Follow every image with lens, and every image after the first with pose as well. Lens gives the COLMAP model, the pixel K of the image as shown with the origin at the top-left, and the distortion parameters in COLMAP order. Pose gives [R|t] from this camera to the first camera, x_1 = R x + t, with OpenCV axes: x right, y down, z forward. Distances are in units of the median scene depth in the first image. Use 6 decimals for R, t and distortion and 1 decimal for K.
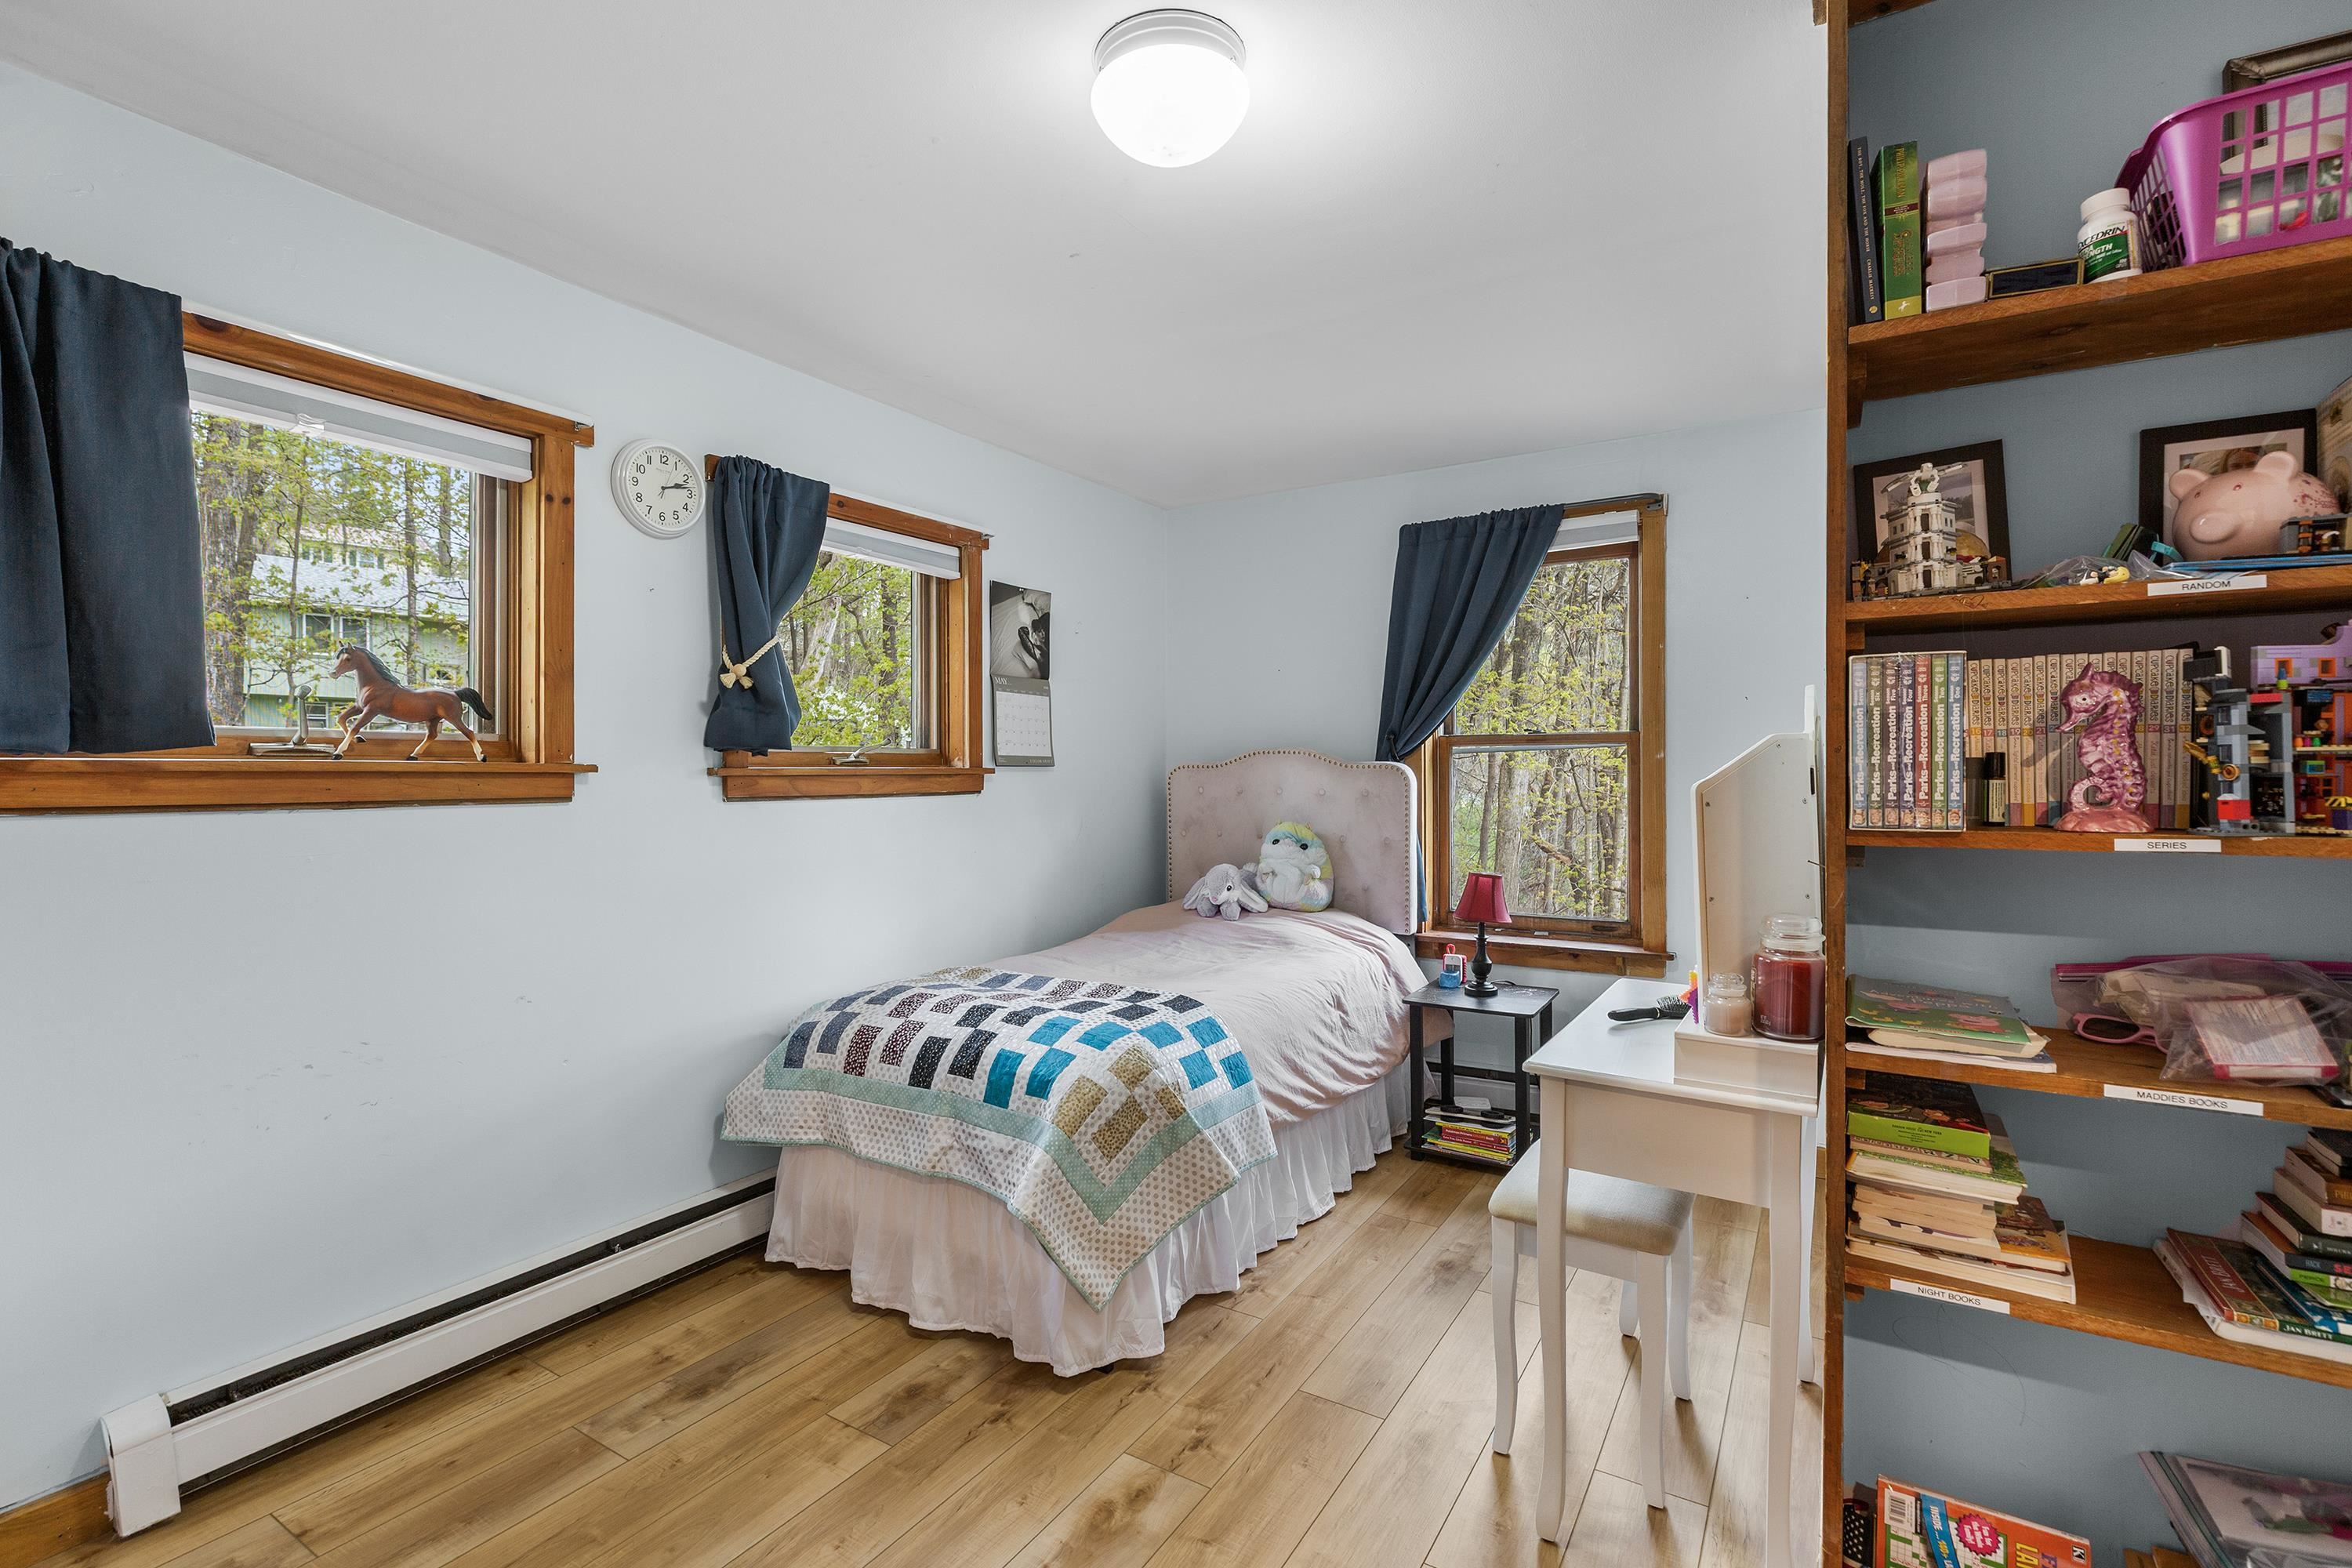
lens RADIAL K [[1056.2, 0, 1170.1], [0, 1056.2, 779.5], [0, 0, 1]] dist [0.003313, 0.000448]
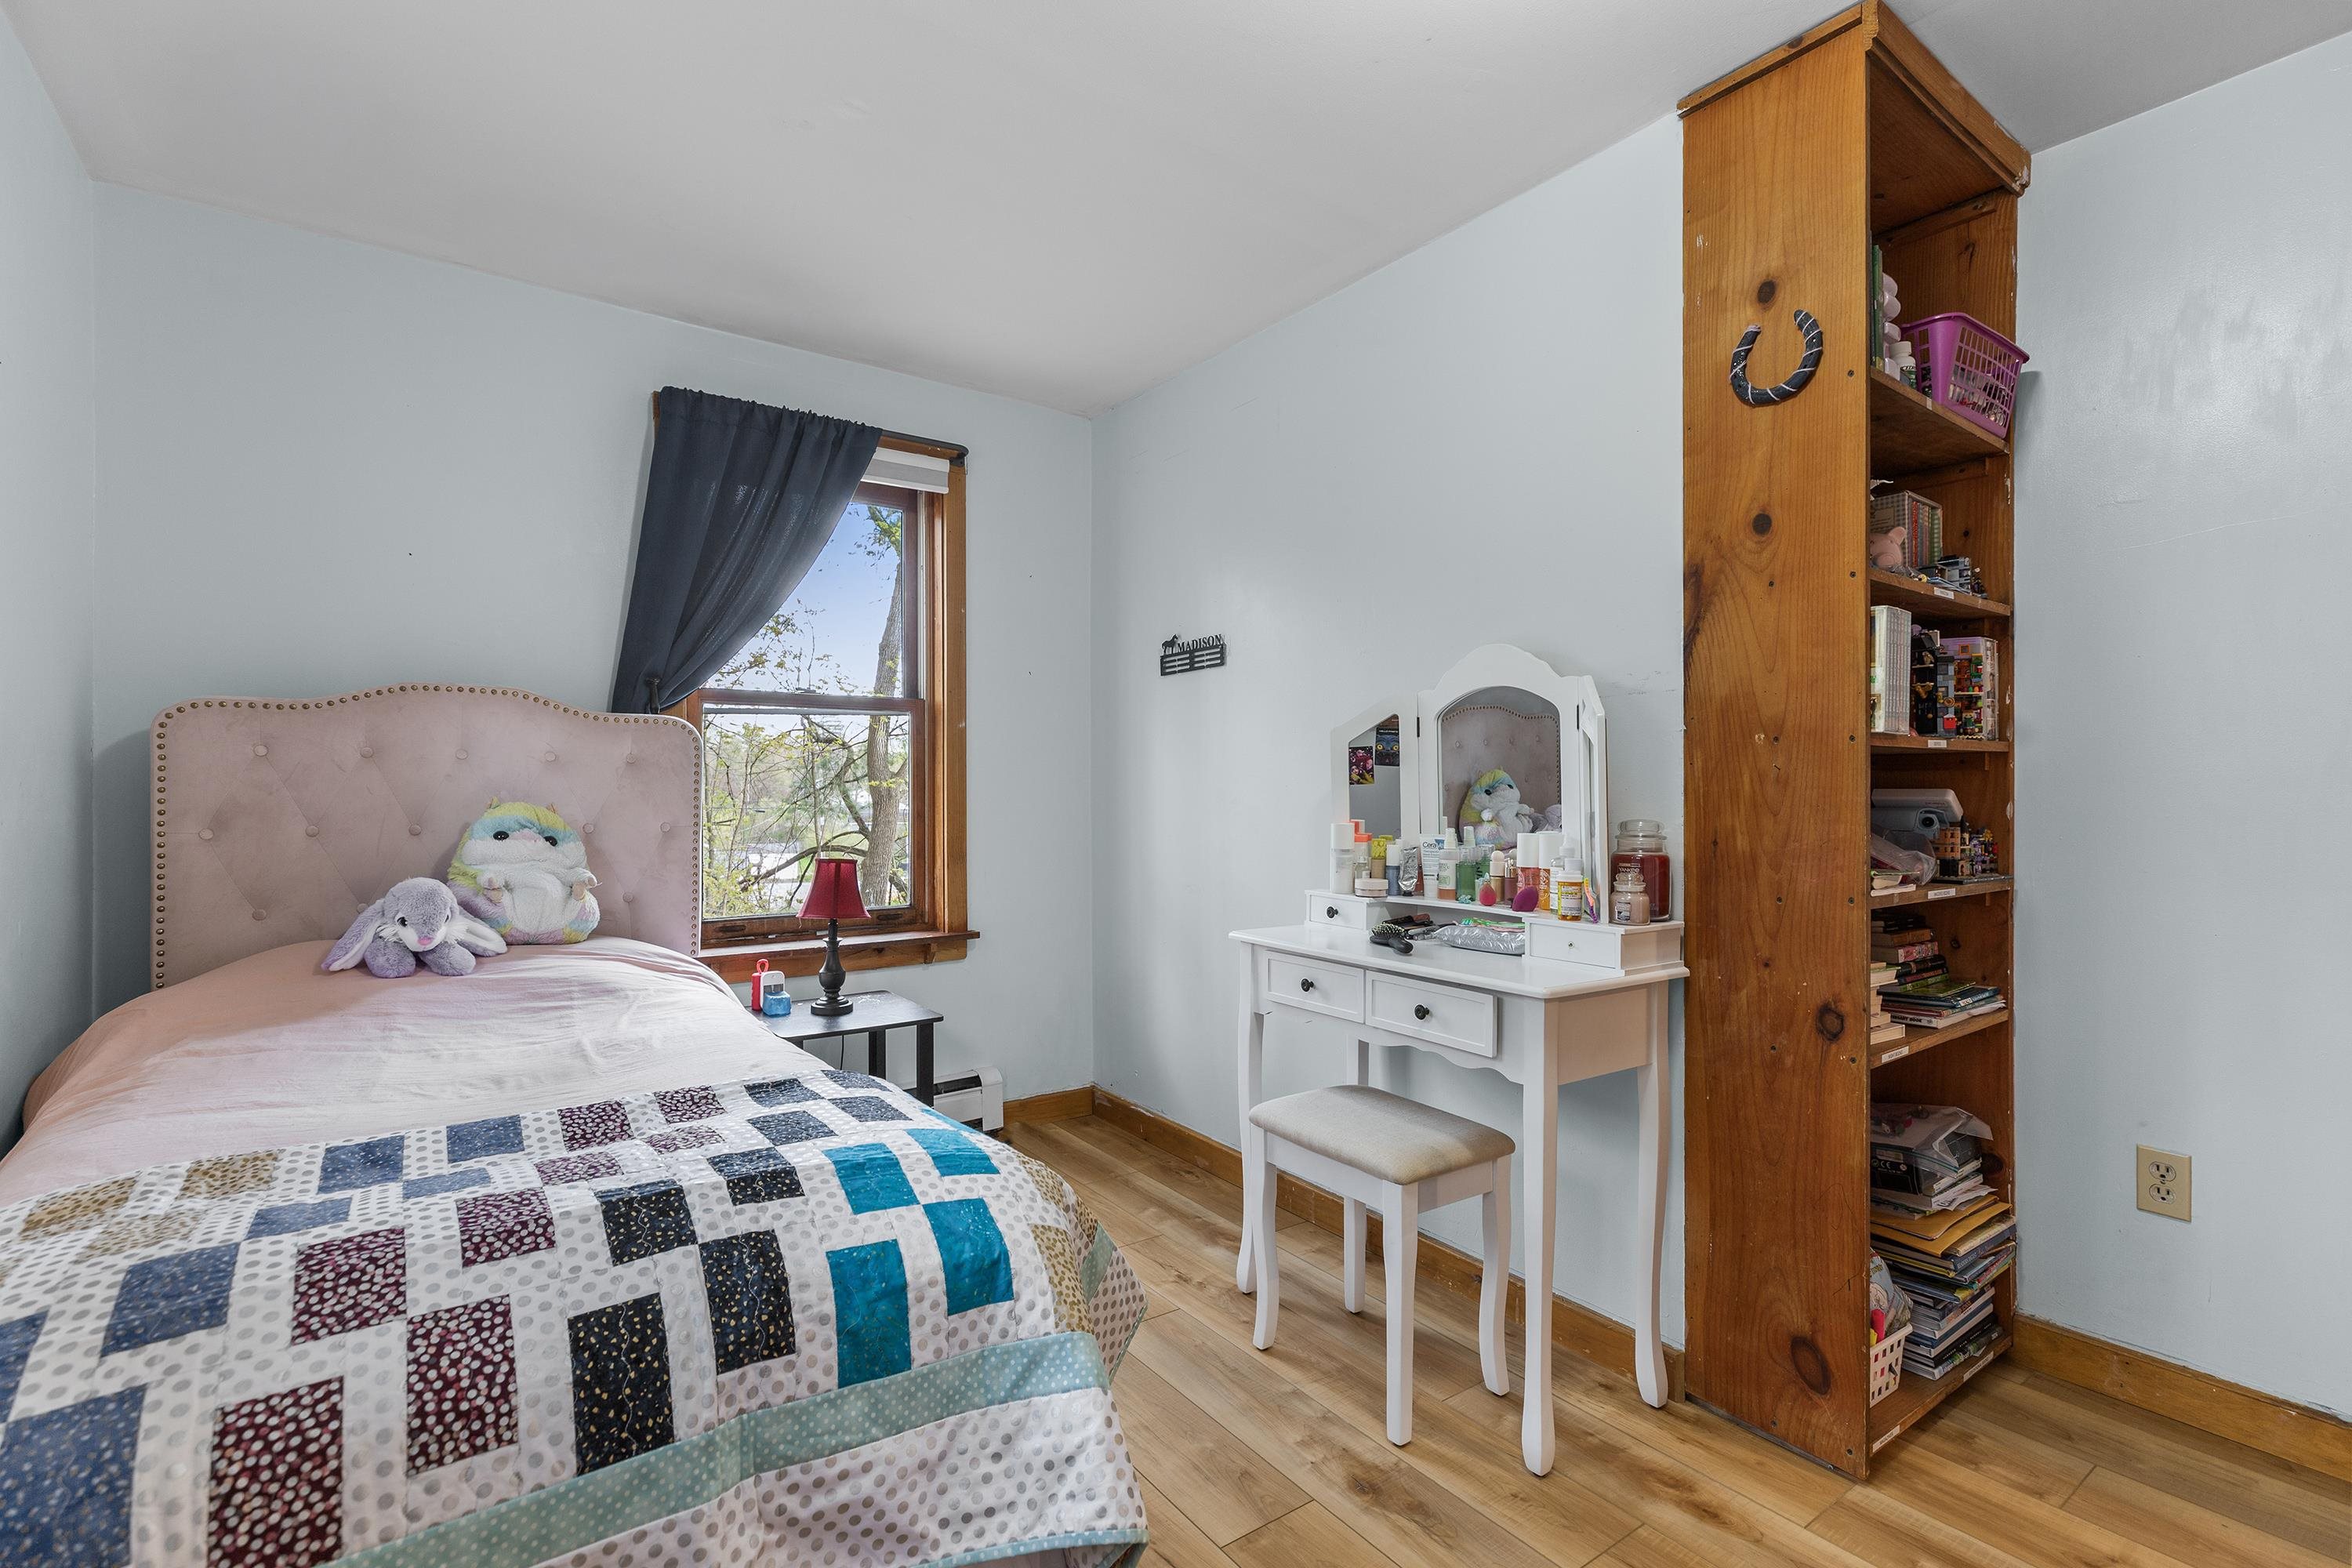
lens RADIAL K [[1056.2, 0, 1168.2], [0, 1056.2, 782.4], [0, 0, 1]] dist [0.003313, 0.000448]
pose [[0.393870, 0.010385, 0.919107, -0.333750], [0.005710, 0.999889, -0.013745, 0.043108], [-0.919148, 0.010662, 0.393767, 0.453652]]
